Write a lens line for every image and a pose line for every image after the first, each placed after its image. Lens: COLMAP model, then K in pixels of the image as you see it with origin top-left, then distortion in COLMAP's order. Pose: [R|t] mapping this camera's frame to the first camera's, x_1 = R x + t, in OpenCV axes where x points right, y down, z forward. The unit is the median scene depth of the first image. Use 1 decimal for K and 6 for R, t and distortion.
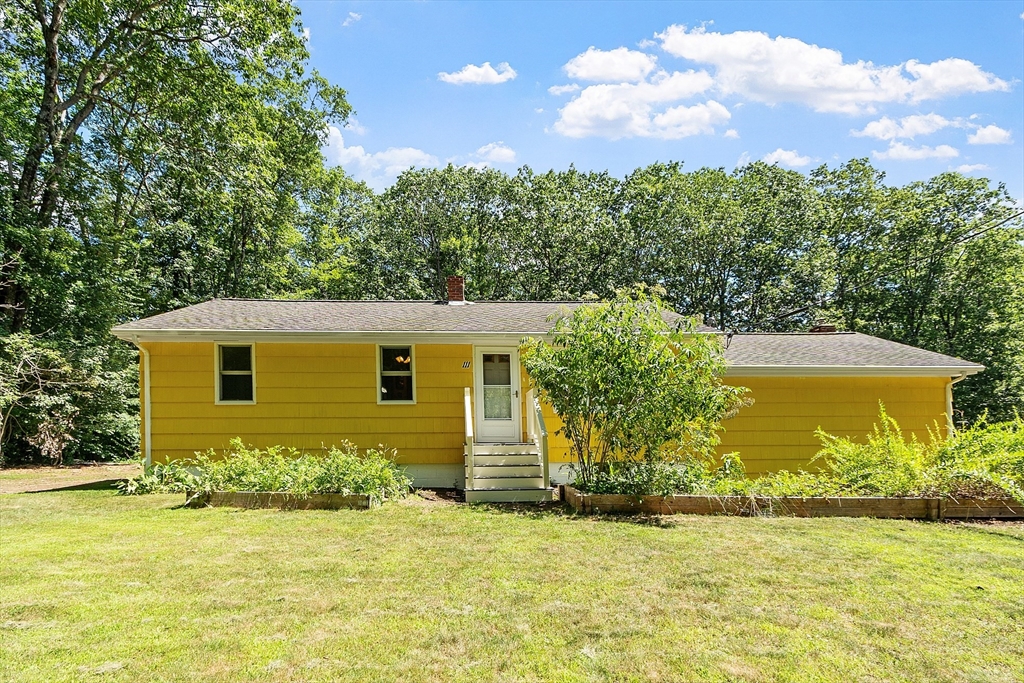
lens RADIAL K [[485.7, 0, 514.0], [0, 485.7, 409.3], [0, 0, 1]] dist [0.000513, 0.000388]
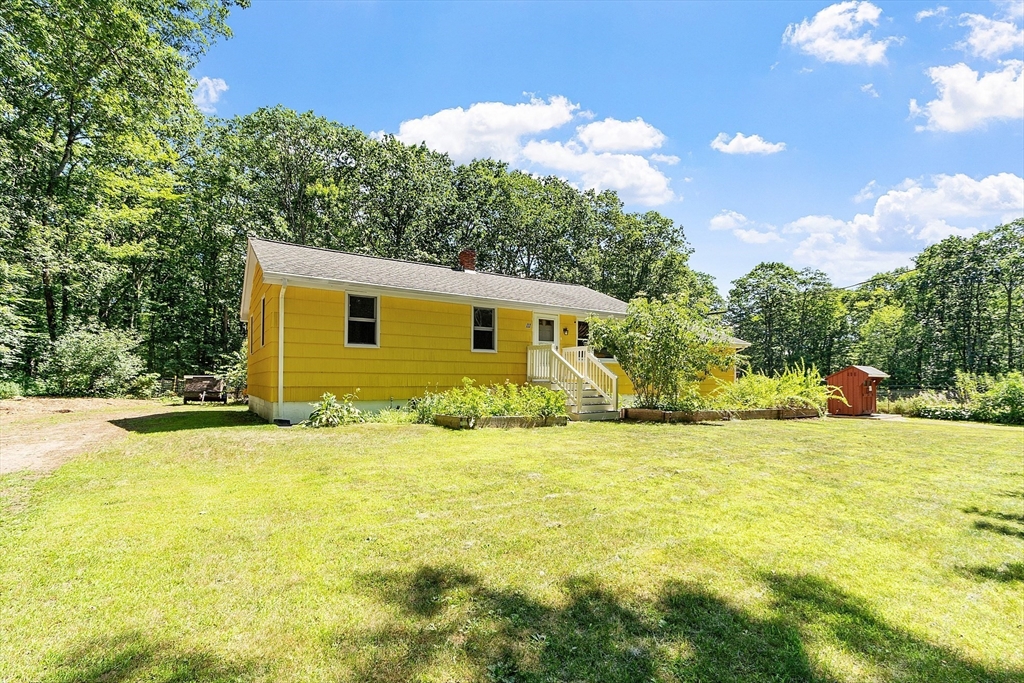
lens RADIAL K [[444.8, 0, 503.4], [0, 444.8, 348.7], [0, 0, 1]] dist [0.002353, 0.000133]
pose [[0.872781, 0.040978, 0.486389, -0.777899], [-0.037513, 0.999154, -0.016863, -0.001633], [-0.486668, -0.003528, 0.873580, -0.078033]]
